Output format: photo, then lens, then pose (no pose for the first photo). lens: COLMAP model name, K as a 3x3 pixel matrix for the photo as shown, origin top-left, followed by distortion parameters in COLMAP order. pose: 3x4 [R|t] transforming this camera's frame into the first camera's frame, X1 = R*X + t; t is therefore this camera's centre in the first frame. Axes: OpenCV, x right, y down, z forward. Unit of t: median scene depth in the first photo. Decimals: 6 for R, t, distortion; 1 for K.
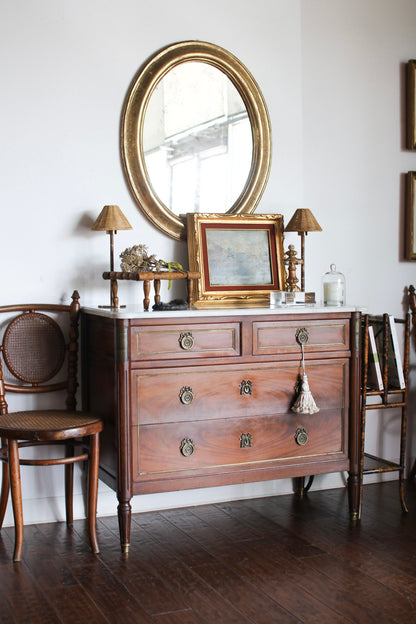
lens RADIAL K [[876.8, 0, 208.0], [0, 876.8, 312.0], [0, 0, 1]] dist [-0.185752, 0.303363]
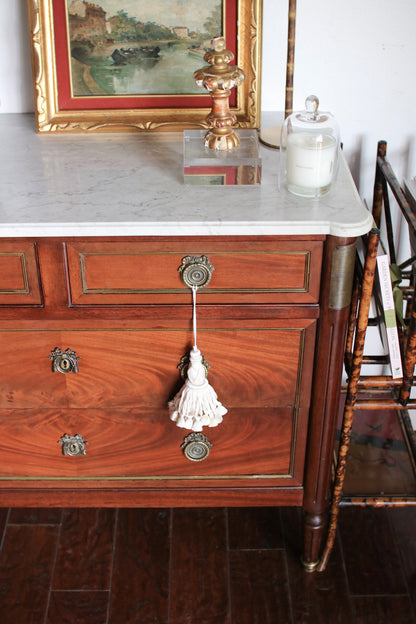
lens RADIAL K [[876.8, 0, 208.0], [0, 876.8, 312.0], [0, 0, 1]] dist [-0.185752, 0.303363]
pose [[0.922697, 0.213241, -0.321183, 0.251446], [-0.025244, 0.864733, 0.501597, -0.170328], [0.384698, -0.454714, 0.803270, 0.621569]]
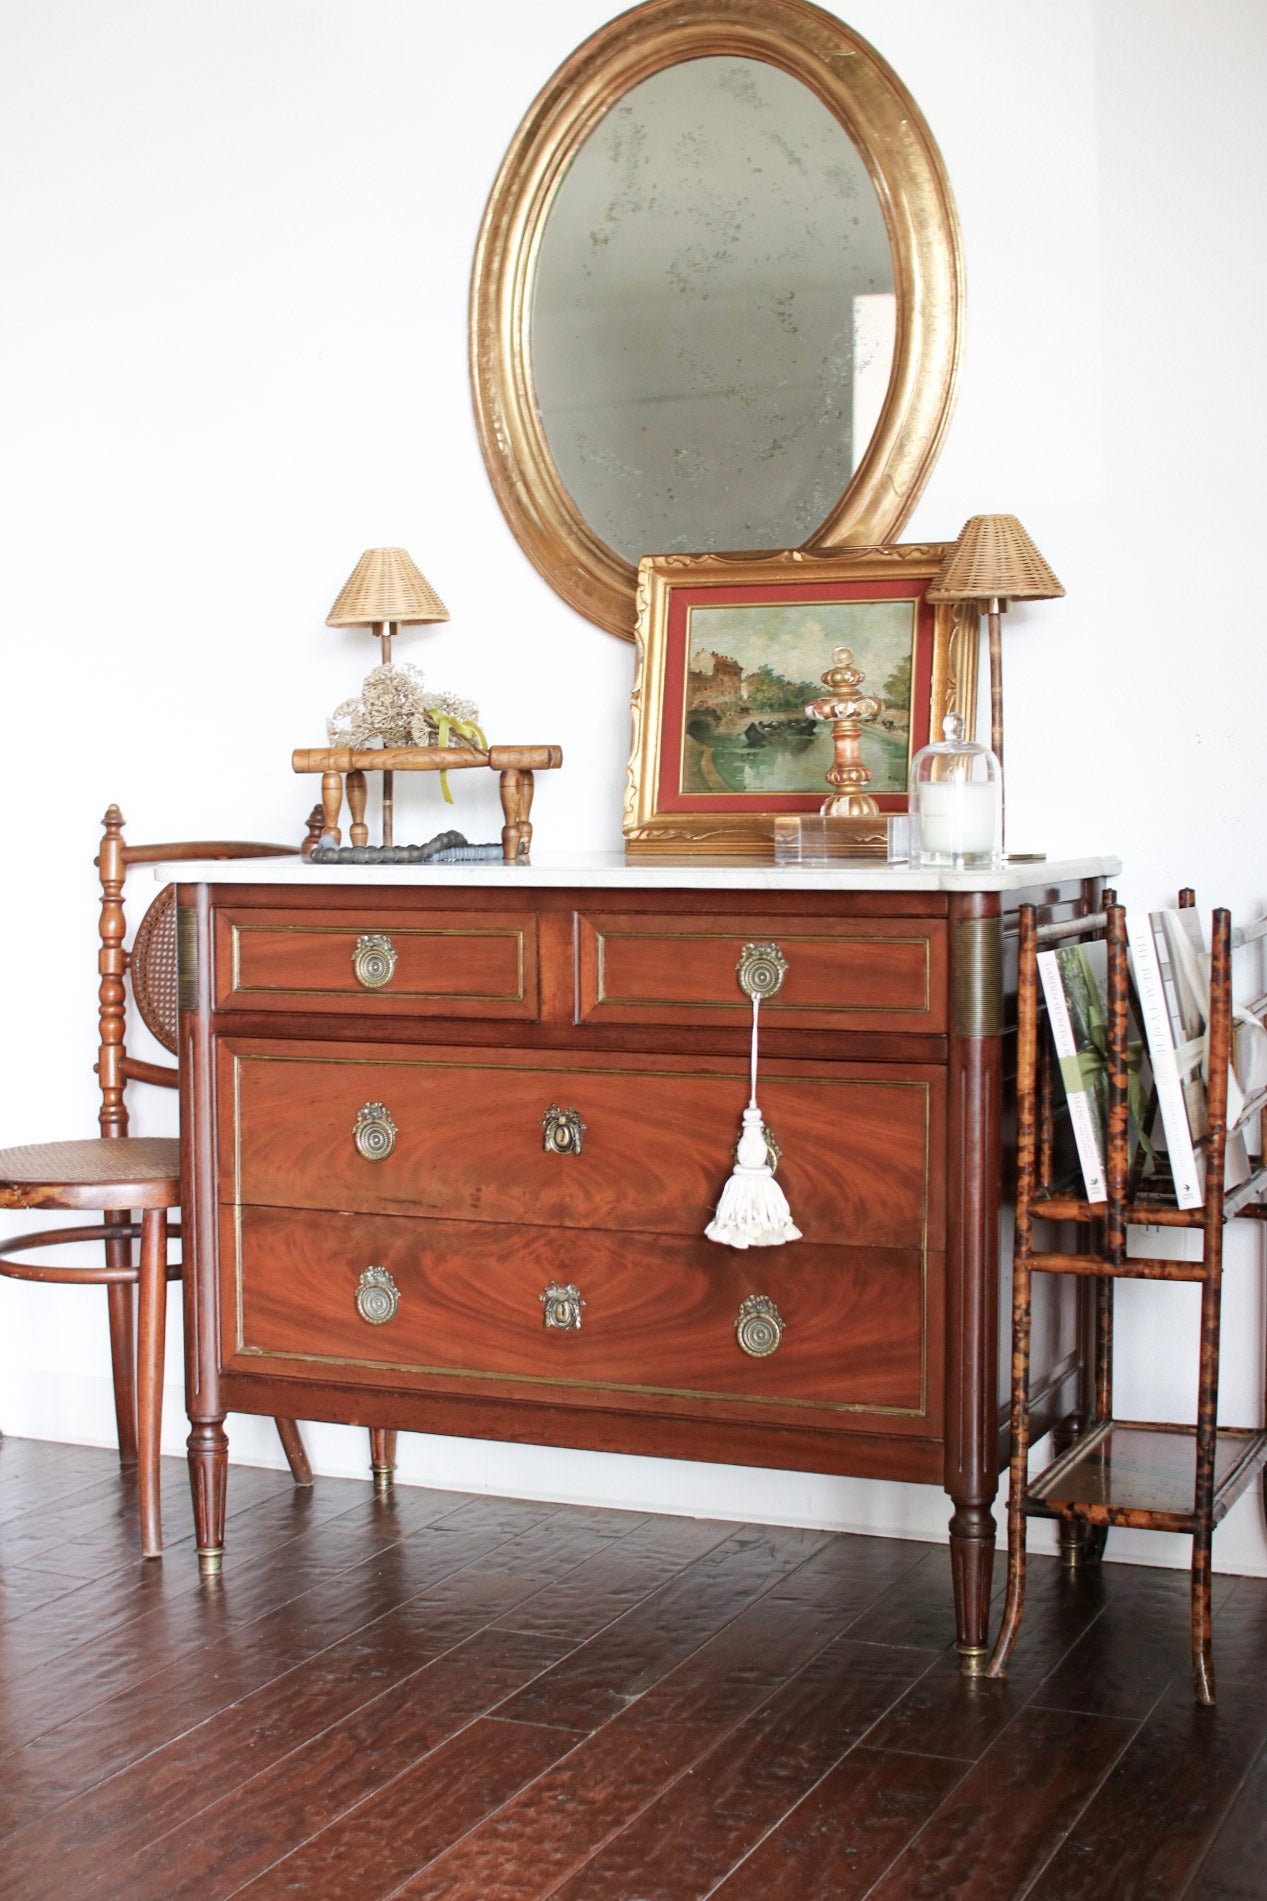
lens RADIAL K [[2671.0, 0, 633.5], [0, 2671.0, 950.5], [0, 0, 1]] dist [-0.185752, 0.303363]
pose [[0.682644, 0.046307, -0.729282, 0.685386], [-0.037230, 0.998898, 0.028578, -0.001797], [0.729802, 0.007642, 0.683616, 0.371879]]
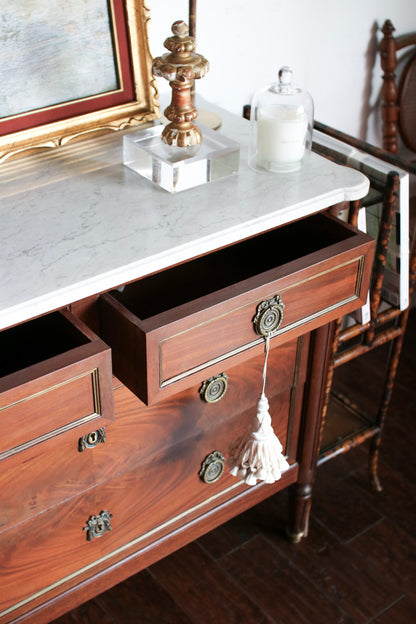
lens RADIAL K [[876.8, 0, 208.0], [0, 876.8, 312.0], [0, 0, 1]] dist [-0.185752, 0.303363]
pose [[0.967106, -0.119068, 0.224785, 0.011404], [-0.014180, 0.857074, 0.514998, -0.160628], [-0.253977, -0.501246, 0.827193, 0.645410]]
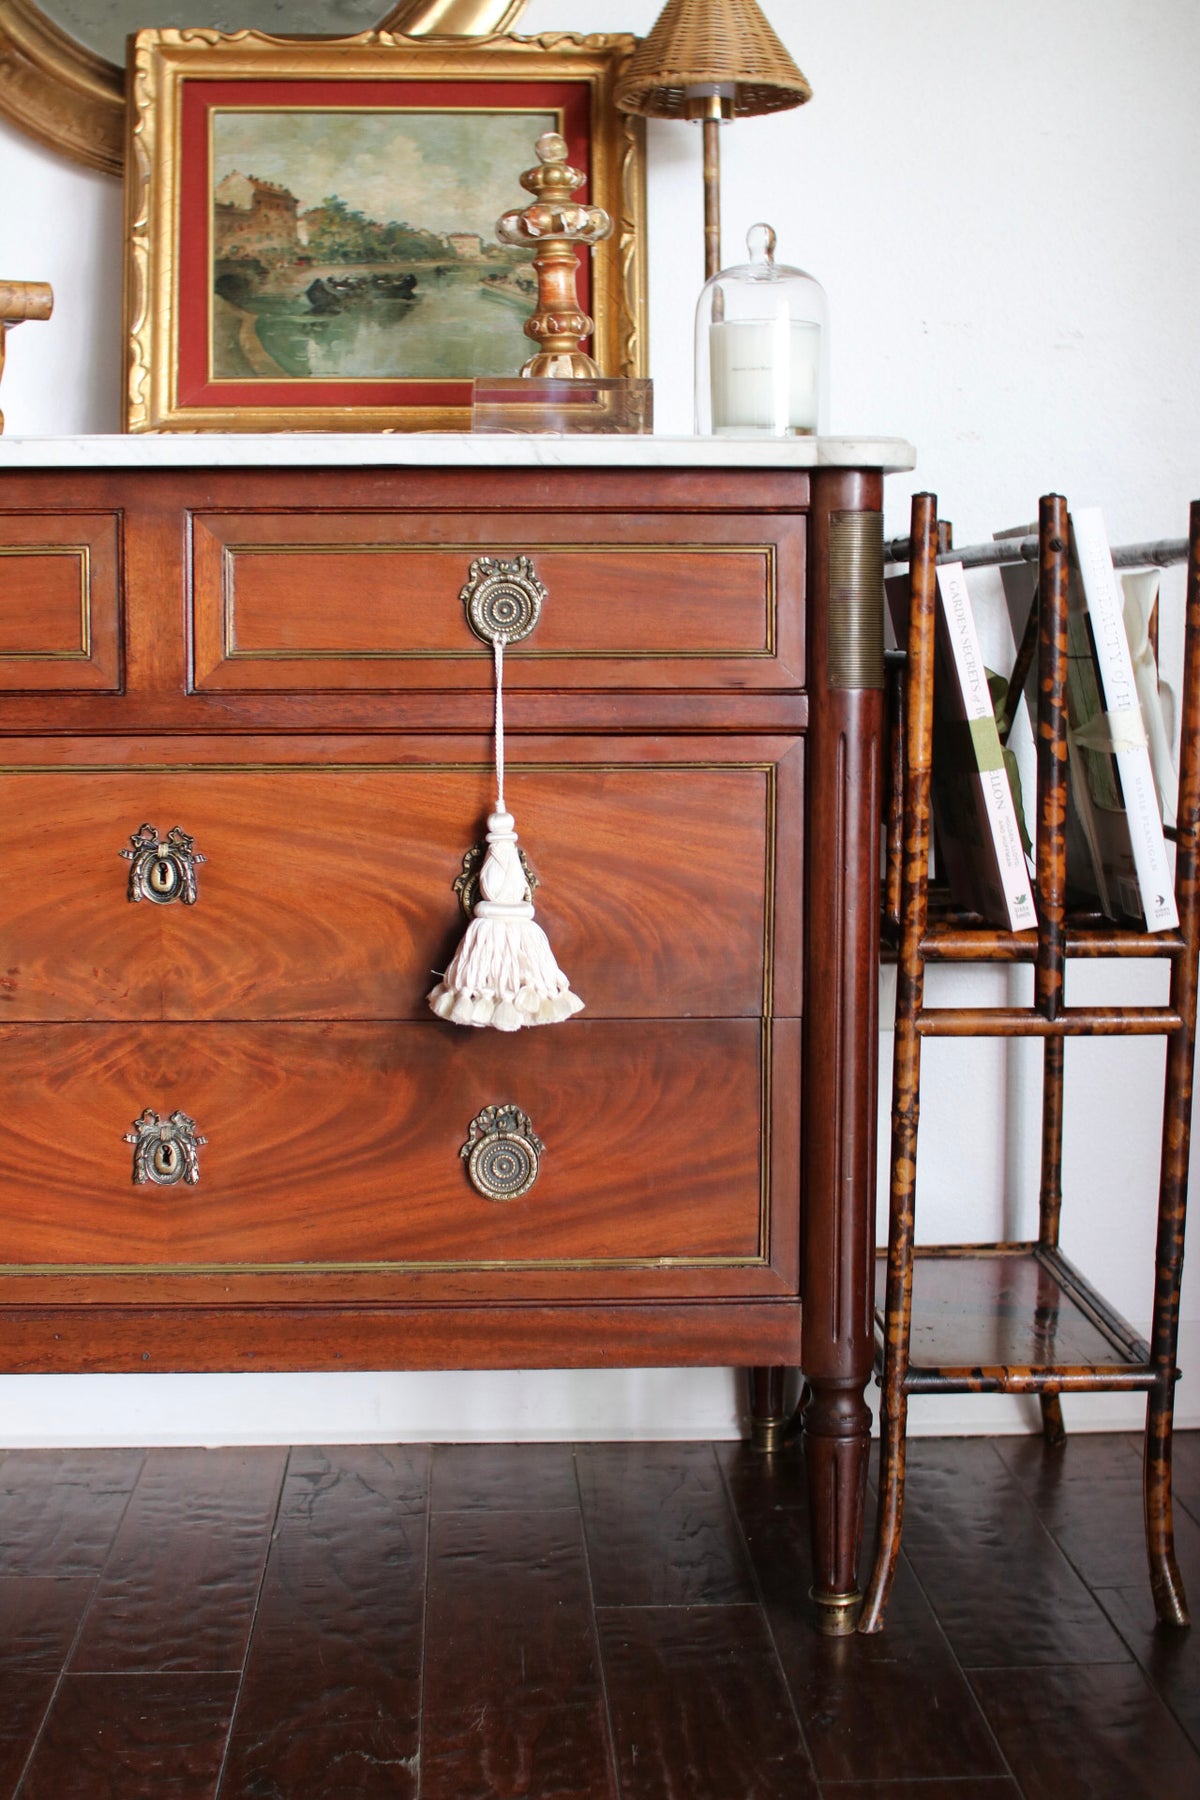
lens RADIAL K [[2510.2, 0, 600.0], [0, 2510.2, 900.0], [0, 0, 1]] dist [-0.178337, 0.248349]
pose [[0.937800, 0.038310, -0.345056, 0.298979], [-0.023500, 0.998618, 0.047002, 0.063002], [0.346379, -0.035970, 0.937405, 0.504002]]
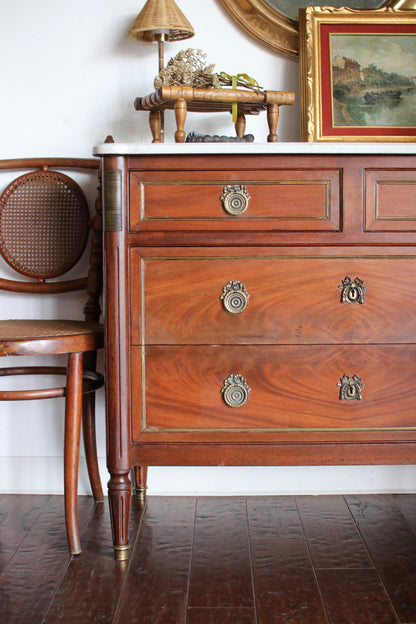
lens RADIAL K [[876.8, 0, 208.0], [0, 876.8, 312.0], [0, 0, 1]] dist [-0.185752, 0.303363]
pose [[0.911932, 0.036158, -0.408745, 0.174481], [-0.021957, 0.998983, 0.039382, 0.076093], [0.409753, -0.026939, 0.911799, 0.442561]]
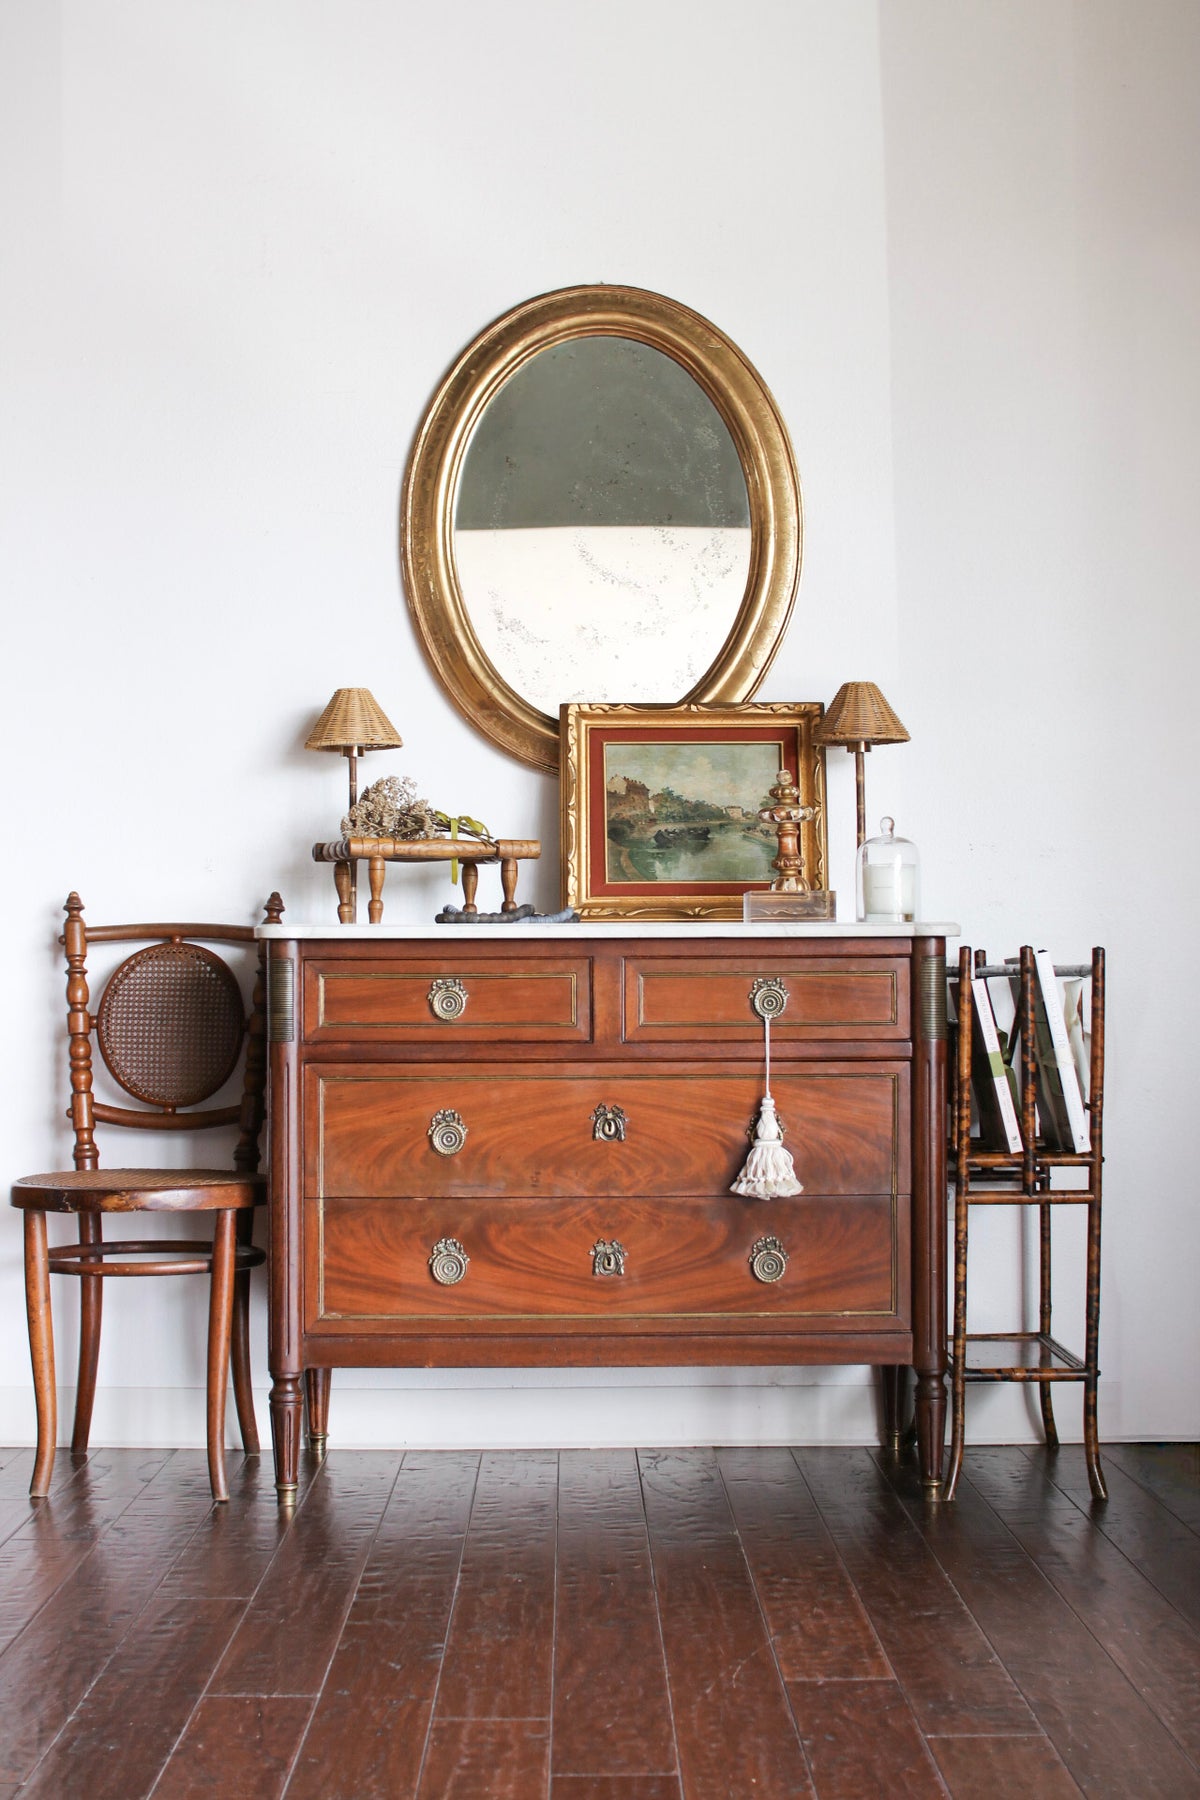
lens RADIAL K [[2529.1, 0, 600.0], [0, 2529.1, 900.0], [0, 0, 1]] dist [-0.185752, 0.303363]
pose [[0.922256, -0.013991, -0.386327, 0.458636], [-0.021878, 0.995854, -0.088293, 0.082312], [0.385960, 0.089881, 0.918126, -0.059712]]
